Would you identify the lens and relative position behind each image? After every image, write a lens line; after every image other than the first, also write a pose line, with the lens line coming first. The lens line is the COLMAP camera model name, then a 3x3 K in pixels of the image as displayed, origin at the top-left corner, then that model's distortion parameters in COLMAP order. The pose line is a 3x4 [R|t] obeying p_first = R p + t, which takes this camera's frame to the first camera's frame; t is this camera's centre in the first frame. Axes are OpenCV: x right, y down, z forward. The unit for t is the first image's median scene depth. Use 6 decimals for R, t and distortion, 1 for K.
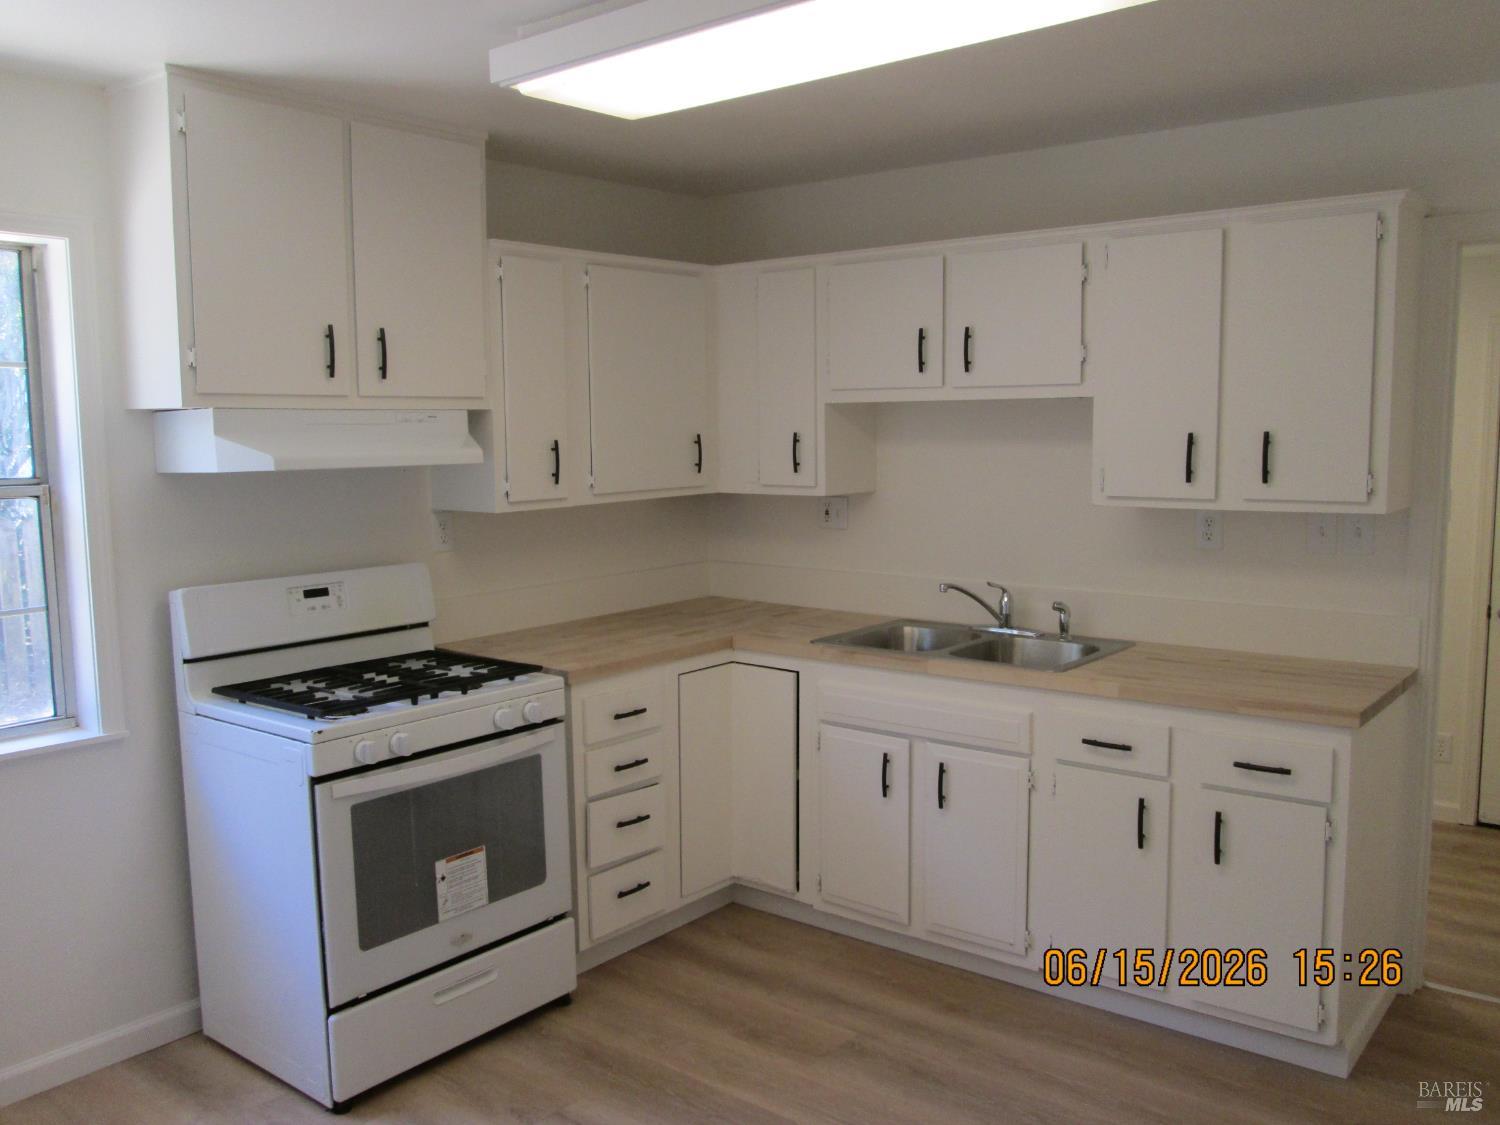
lens RADIAL K [[1254.2, 0, 750.0], [0, 1254.2, 562.5], [0, 0, 1]] dist [-0.042083, 0.011736]
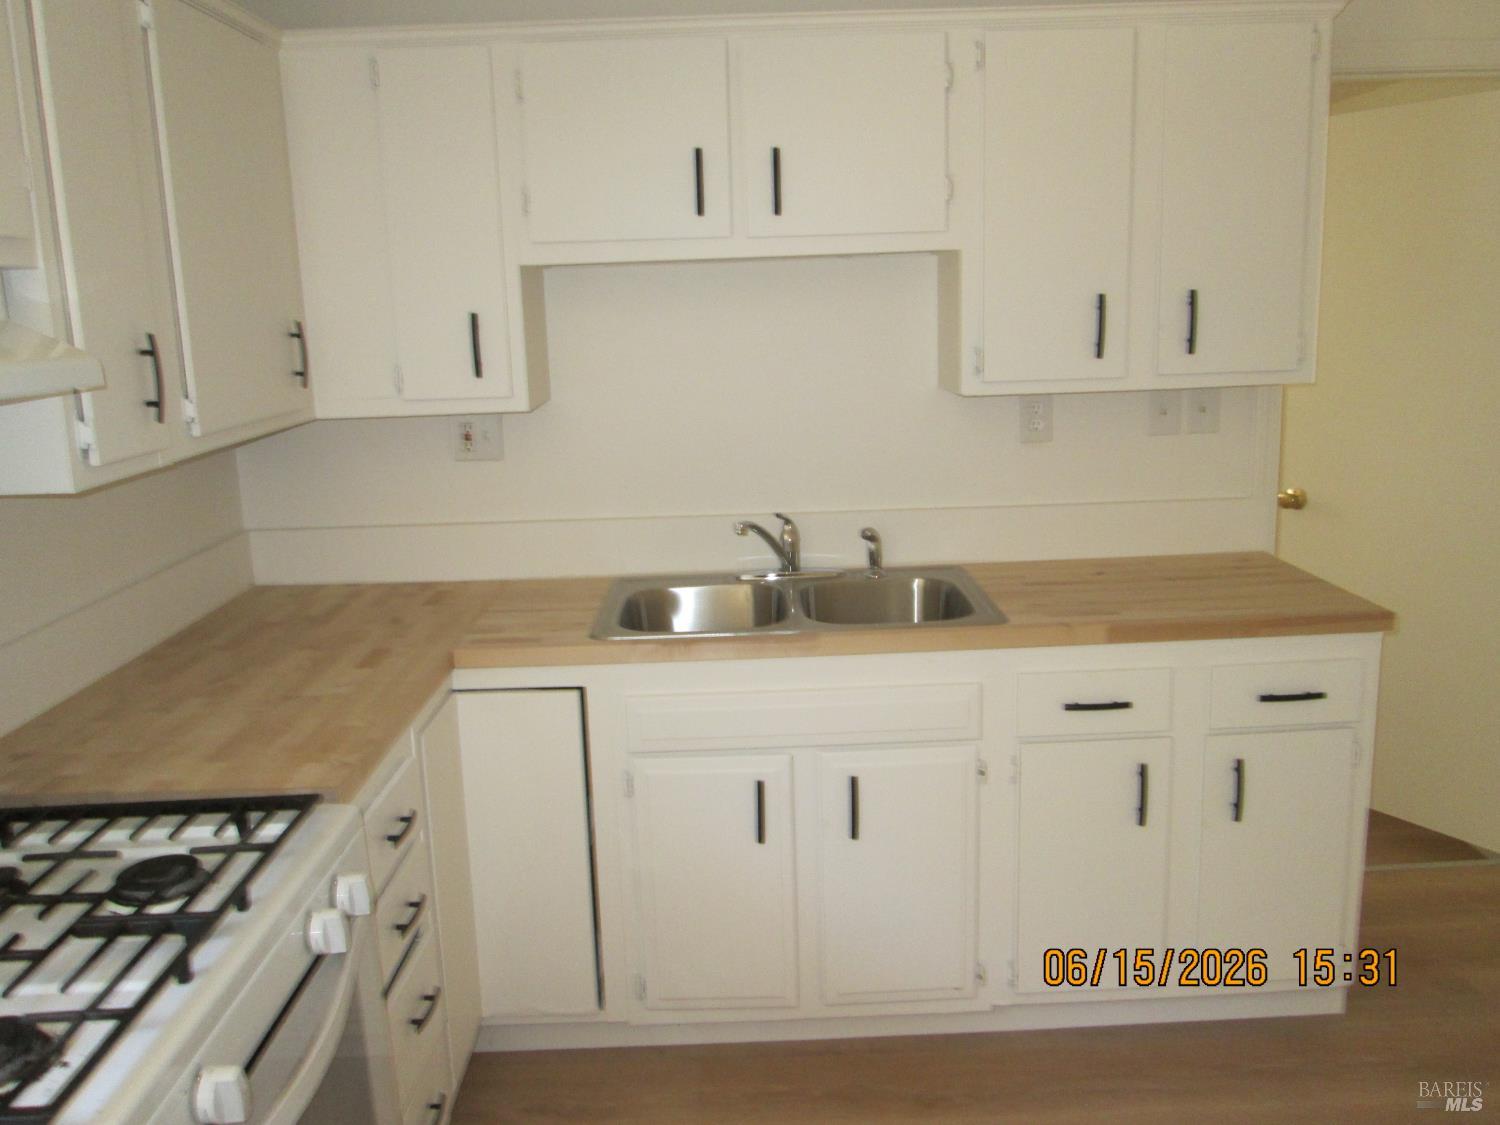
lens RADIAL K [[1254.2, 0, 750.0], [0, 1254.2, 562.5], [0, 0, 1]] dist [-0.042083, 0.011736]
pose [[0.774321, -0.143423, 0.616325, -0.288752], [0.094316, 0.989255, 0.111712, -0.040097], [-0.625725, -0.028371, 0.779528, 0.460829]]
